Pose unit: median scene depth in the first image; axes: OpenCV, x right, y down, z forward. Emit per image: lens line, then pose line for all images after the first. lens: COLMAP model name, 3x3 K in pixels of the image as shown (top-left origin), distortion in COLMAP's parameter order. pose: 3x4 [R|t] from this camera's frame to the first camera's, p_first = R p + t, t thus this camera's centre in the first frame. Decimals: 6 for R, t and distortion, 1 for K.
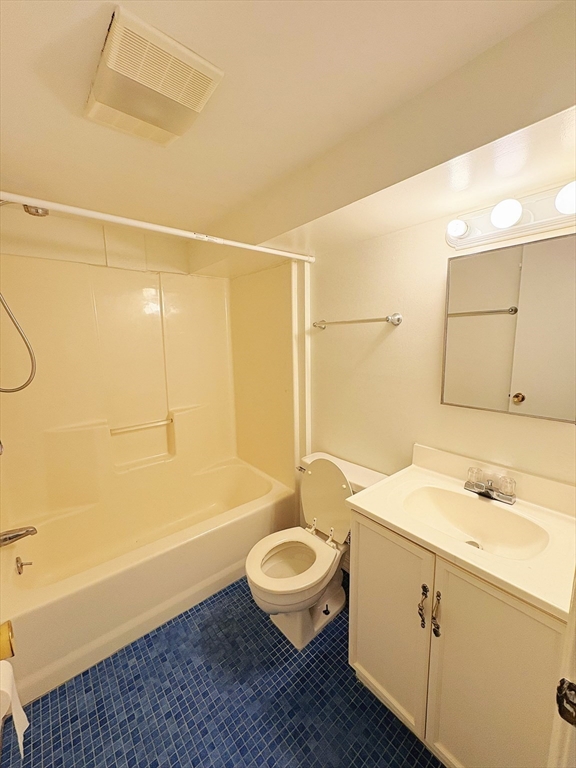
lens RADIAL K [[308.5, 0, 289.7], [0, 308.5, 384.6], [0, 0, 1]] dist [0.000396, 0.000319]
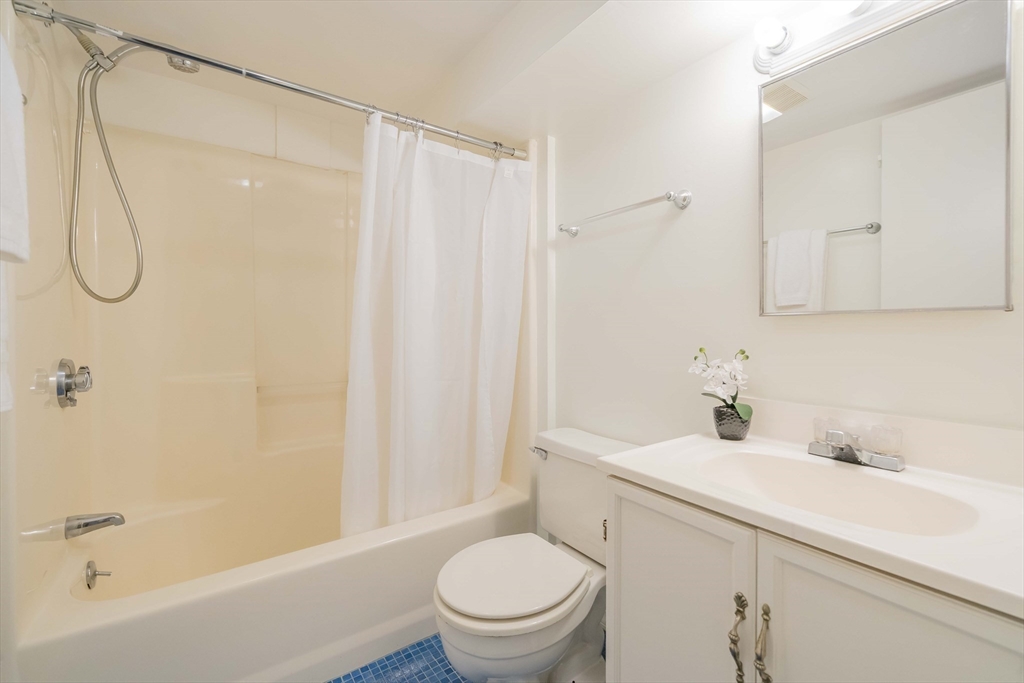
lens RADIAL K [[441.0, 0, 510.7], [0, 441.0, 337.6], [0, 0, 1]] dist [-0.000978, -0.000228]
pose [[0.996809, 0.017468, -0.077886, 0.052781], [-0.028358, 0.989605, -0.140986, 0.188465], [0.074614, 0.142745, 0.986943, 0.084804]]
